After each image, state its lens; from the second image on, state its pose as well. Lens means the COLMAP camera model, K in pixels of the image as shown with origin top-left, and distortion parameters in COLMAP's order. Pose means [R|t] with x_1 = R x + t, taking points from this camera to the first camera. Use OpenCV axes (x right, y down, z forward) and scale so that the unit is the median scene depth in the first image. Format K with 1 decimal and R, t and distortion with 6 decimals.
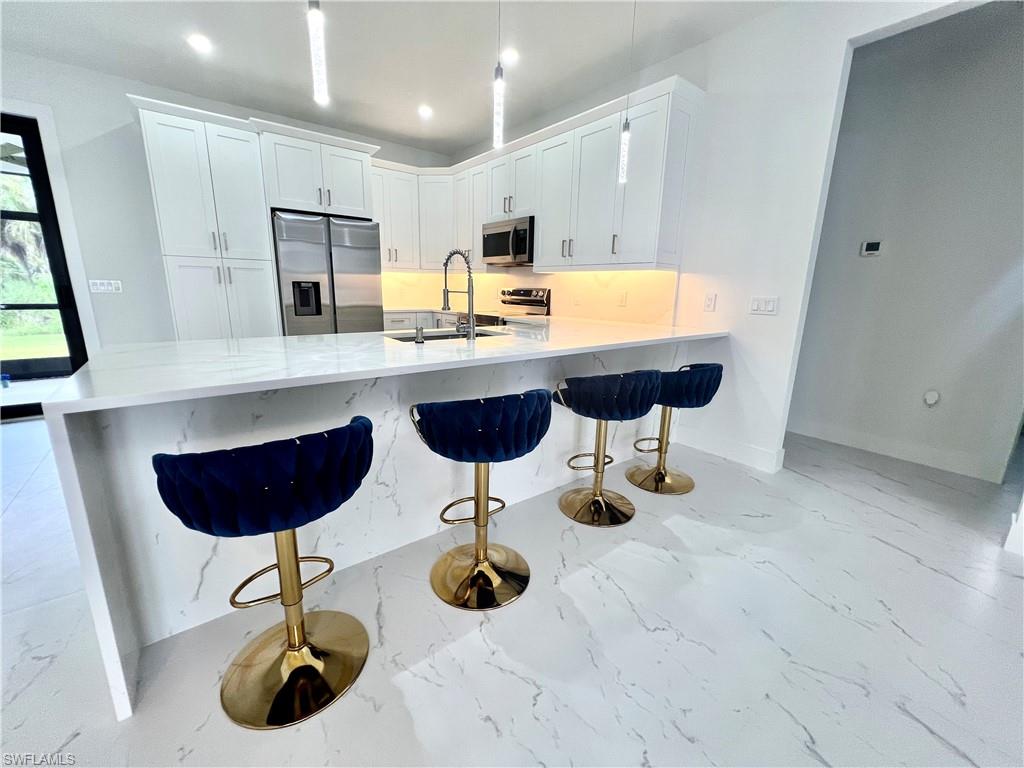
lens RADIAL K [[410.8, 0, 511.5], [0, 410.8, 382.9], [0, 0, 1]] dist [-0.002533, 0.000231]
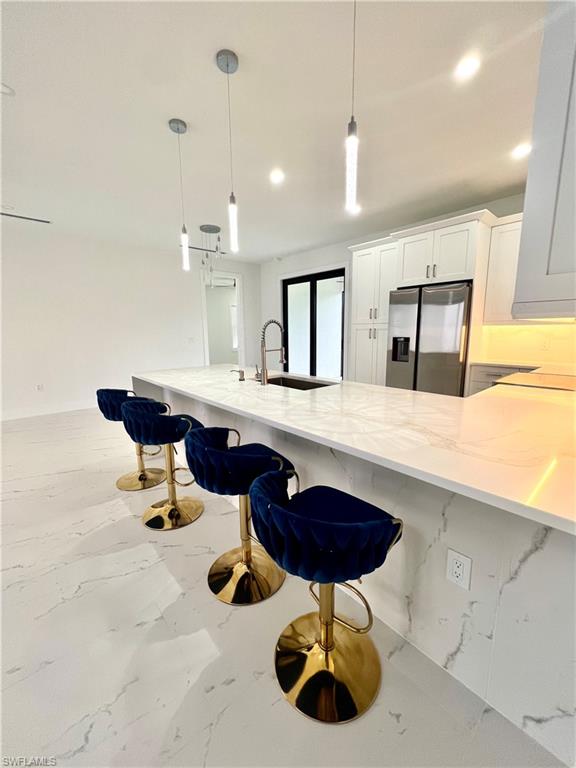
lens RADIAL K [[308.1, 0, 289.3], [0, 308.1, 383.2], [0, 0, 1]] dist [-0.002533, 0.000231]
pose [[0.061020, 0.147299, -0.987208, 0.697644], [-0.214968, 0.967780, 0.131112, -0.201254], [0.974713, 0.204218, 0.090719, 0.758709]]
